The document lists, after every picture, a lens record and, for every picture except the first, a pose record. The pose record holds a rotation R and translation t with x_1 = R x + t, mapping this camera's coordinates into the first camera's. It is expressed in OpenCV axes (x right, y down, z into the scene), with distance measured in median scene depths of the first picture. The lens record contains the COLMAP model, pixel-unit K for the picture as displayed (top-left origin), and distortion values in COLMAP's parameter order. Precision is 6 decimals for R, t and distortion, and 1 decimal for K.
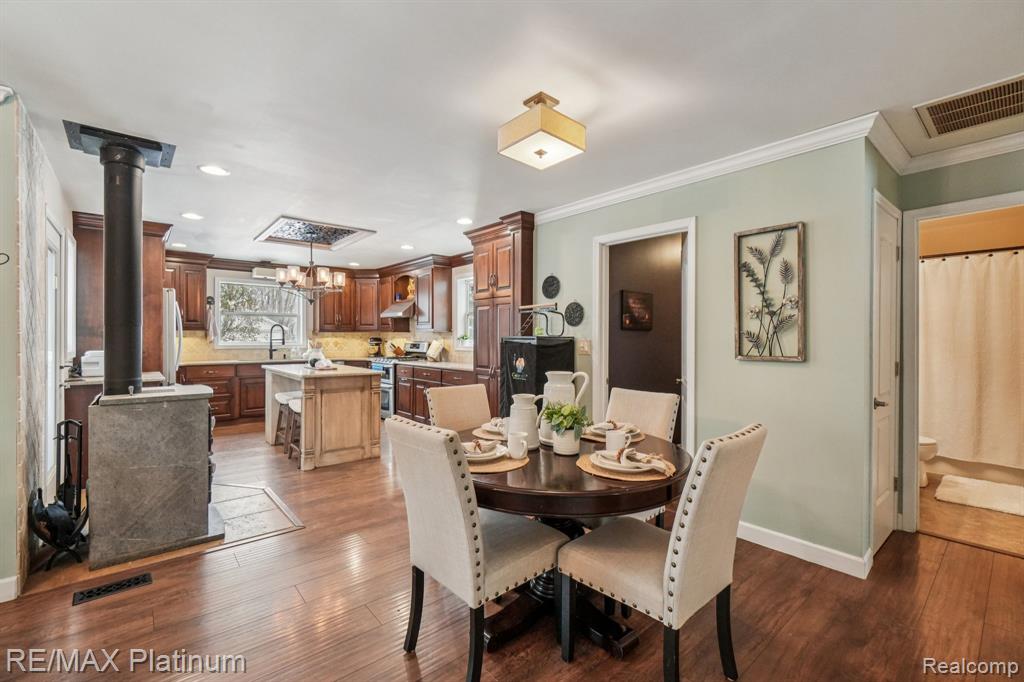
lens RADIAL K [[442.5, 0, 510.1], [0, 442.5, 334.5], [0, 0, 1]] dist [0.000190, 0.000003]
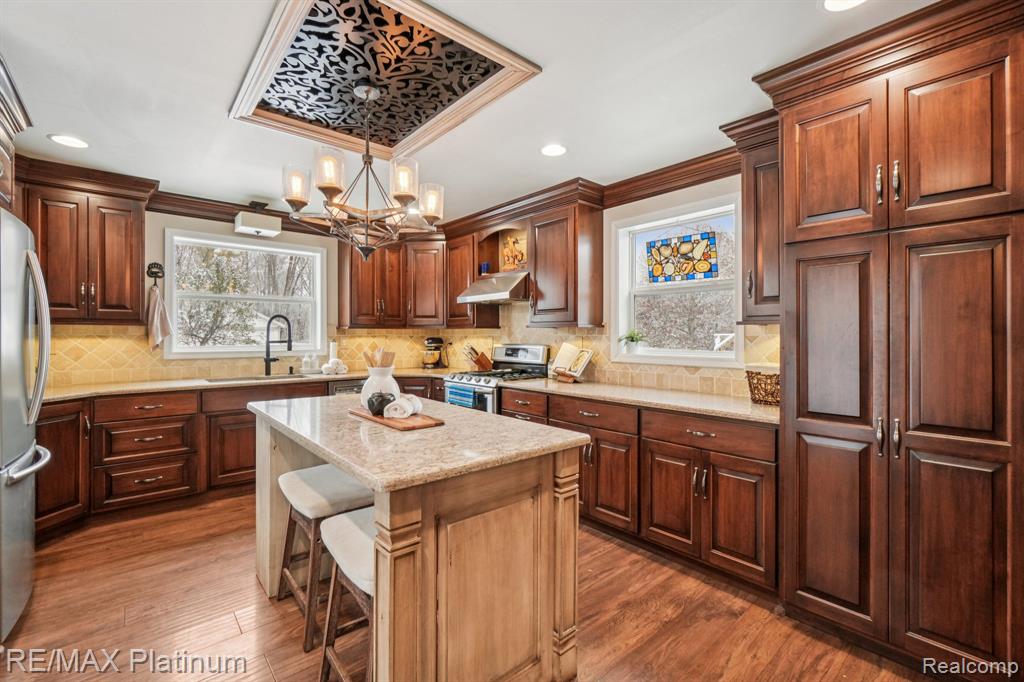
lens RADIAL K [[442.5, 0, 513.4], [0, 442.5, 338.5], [0, 0, 1]] dist [0.000190, 0.000003]
pose [[0.999941, -0.000790, 0.010790, -0.239299], [0.000654, 0.999921, 0.012579, 0.000675], [-0.010799, -0.012572, 0.999863, 0.443386]]
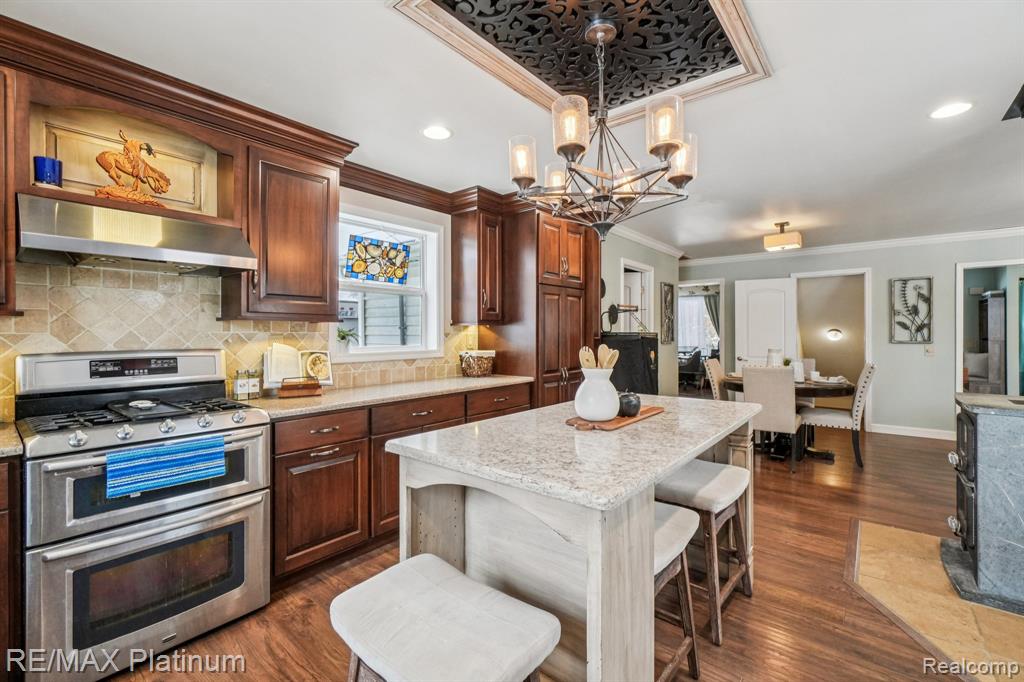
lens RADIAL K [[442.5, 0, 514.9], [0, 442.5, 334.4], [0, 0, 1]] dist [0.000190, 0.000003]
pose [[-0.181562, -0.004323, 0.983370, -0.583065], [-0.004018, 0.999985, 0.003654, 0.002877], [-0.983371, -0.003288, -0.181577, 0.856187]]
